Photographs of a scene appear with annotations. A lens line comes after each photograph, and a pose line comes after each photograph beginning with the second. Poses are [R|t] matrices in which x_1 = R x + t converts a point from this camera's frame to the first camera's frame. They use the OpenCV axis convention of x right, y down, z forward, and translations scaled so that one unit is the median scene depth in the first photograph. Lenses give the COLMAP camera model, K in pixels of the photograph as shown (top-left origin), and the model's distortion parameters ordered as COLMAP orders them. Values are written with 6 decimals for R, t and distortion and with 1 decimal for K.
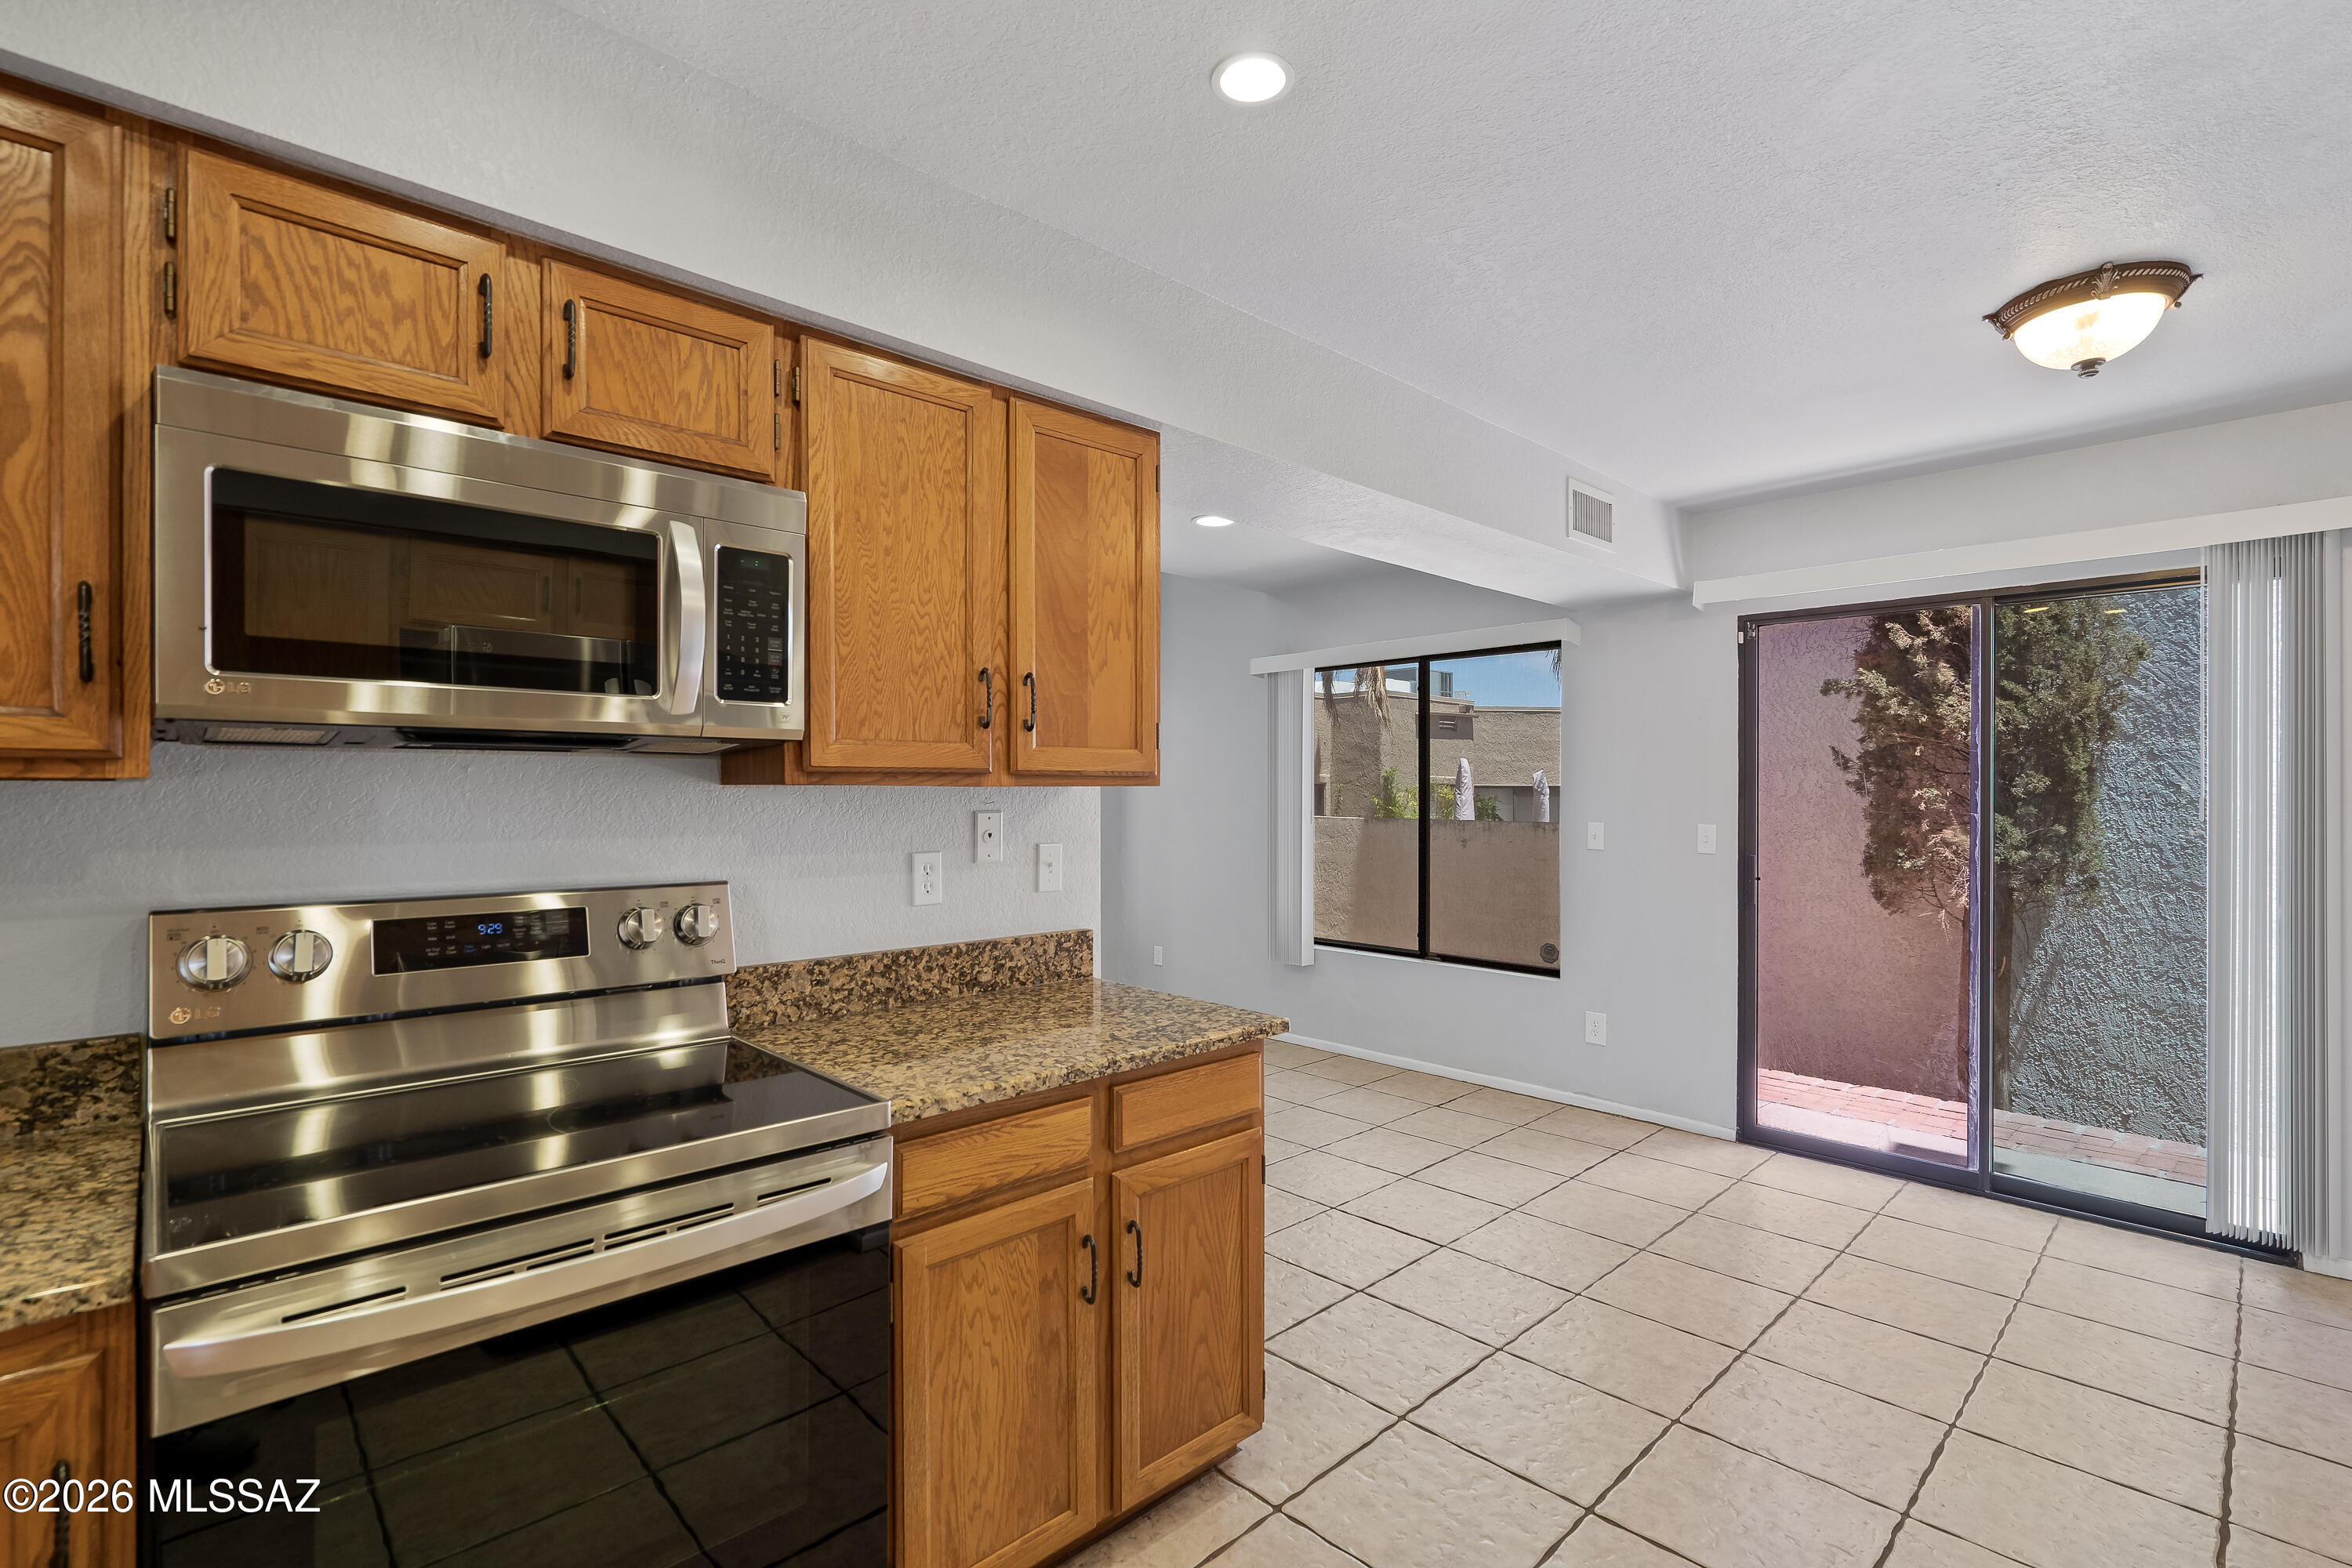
lens RADIAL K [[1075.2, 0, 1172.6], [0, 1075.2, 789.9], [0, 0, 1]] dist [-0.005691, 0.001333]
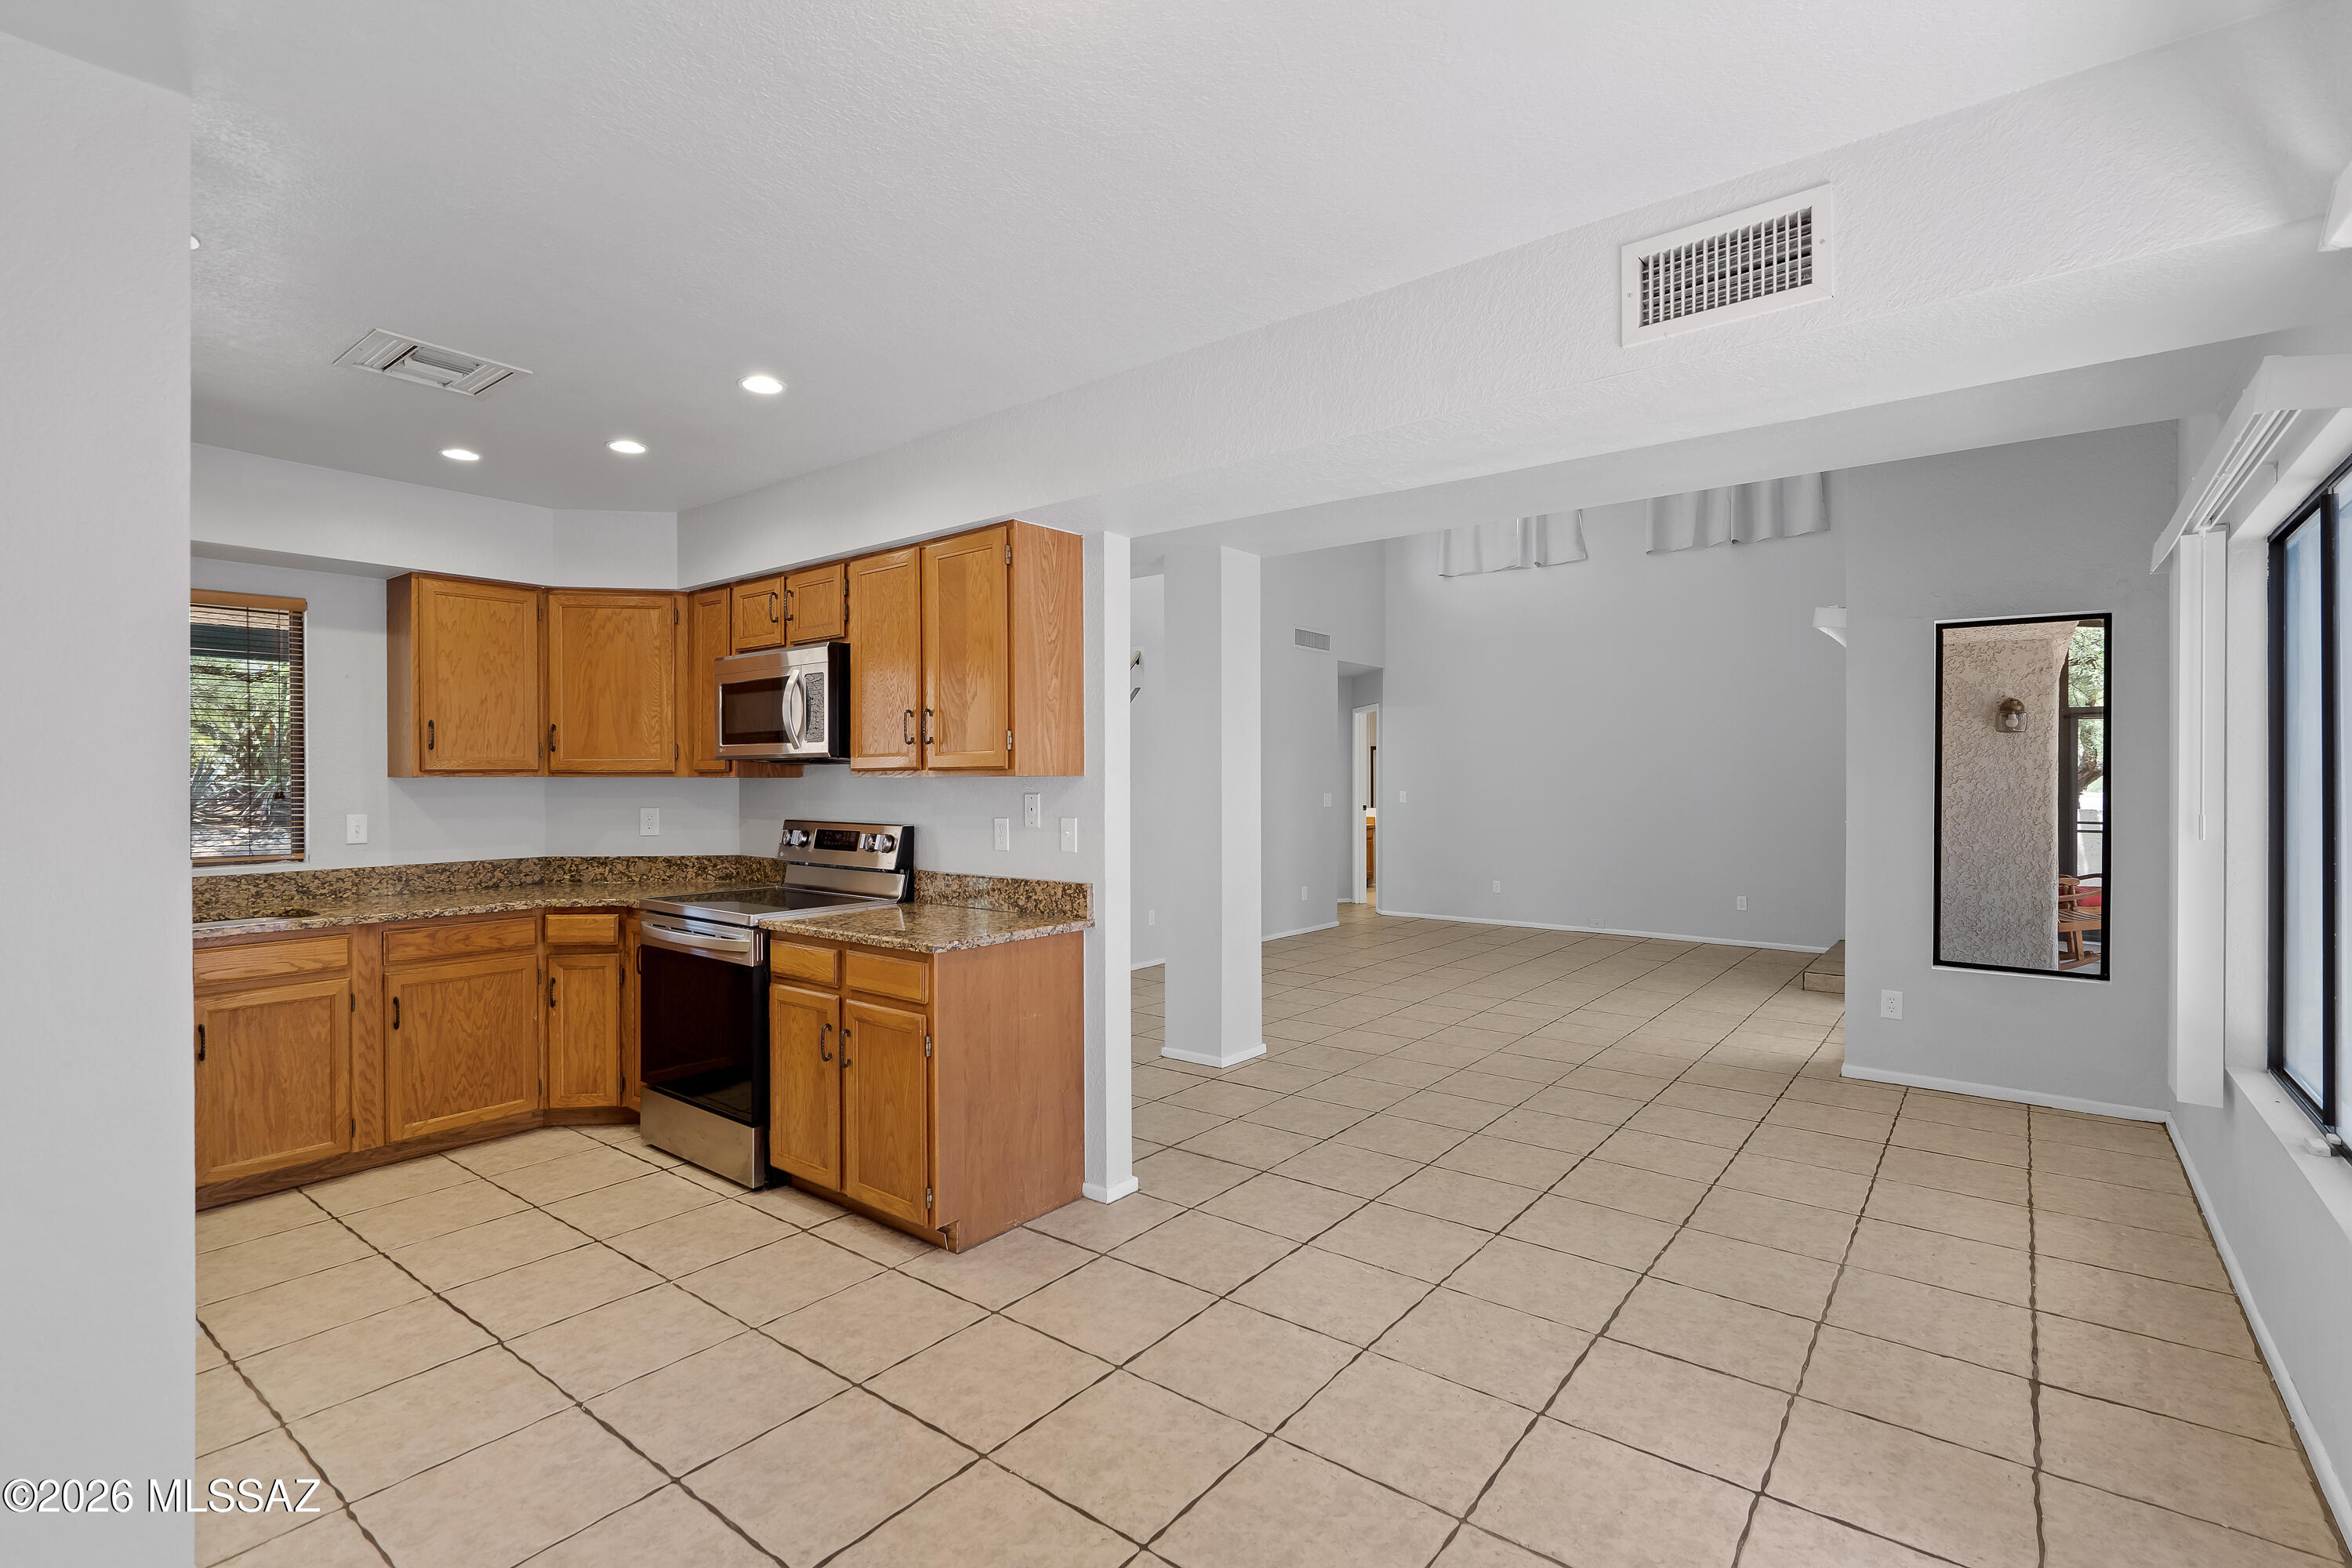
lens RADIAL K [[1075.2, 0, 1171.2], [0, 1075.2, 779.3], [0, 0, 1]] dist [-0.005691, 0.001333]
pose [[0.138528, -0.004695, -0.990347, 1.597489], [0.002770, 0.999987, -0.004353, 0.008079], [0.990355, -0.002140, 0.138539, 1.169493]]
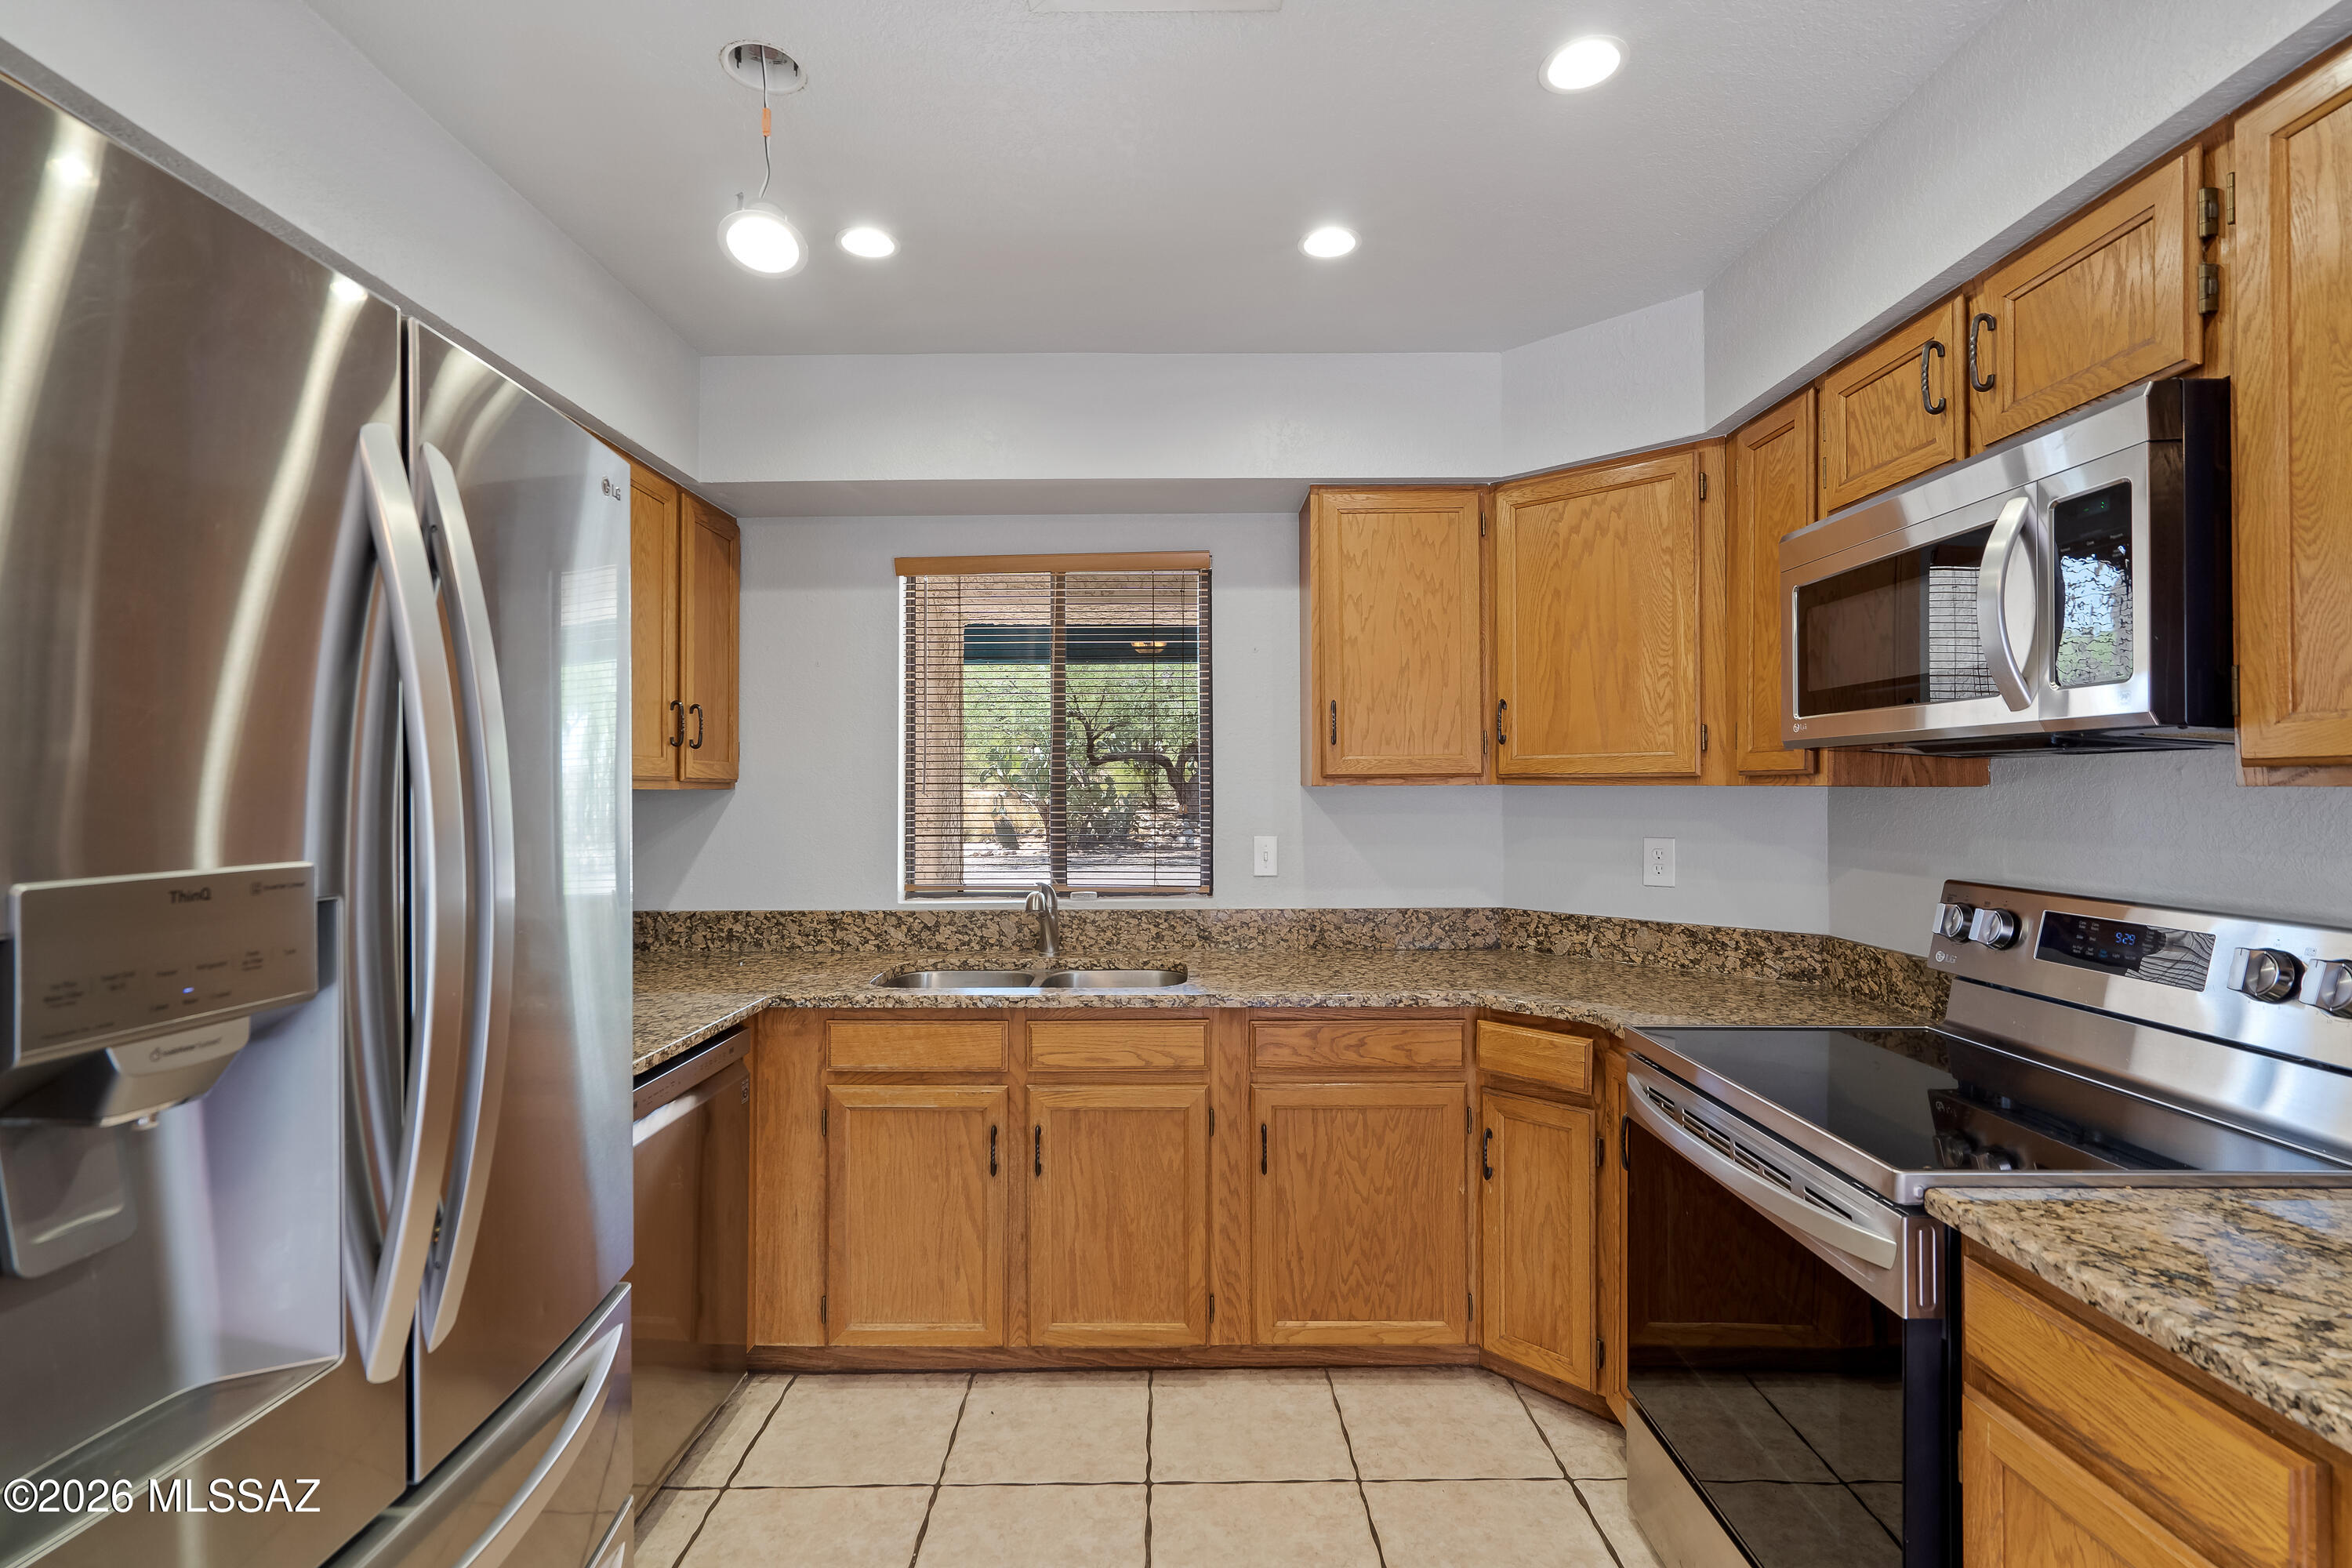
lens RADIAL K [[1075.2, 0, 1174.0], [0, 1075.2, 783.1], [0, 0, 1]] dist [-0.005691, 0.001333]
pose [[-0.693233, -0.007085, -0.720679, 0.531112], [-0.001586, 0.999964, -0.008304, -0.000138], [0.720712, -0.004614, -0.693219, 0.868416]]
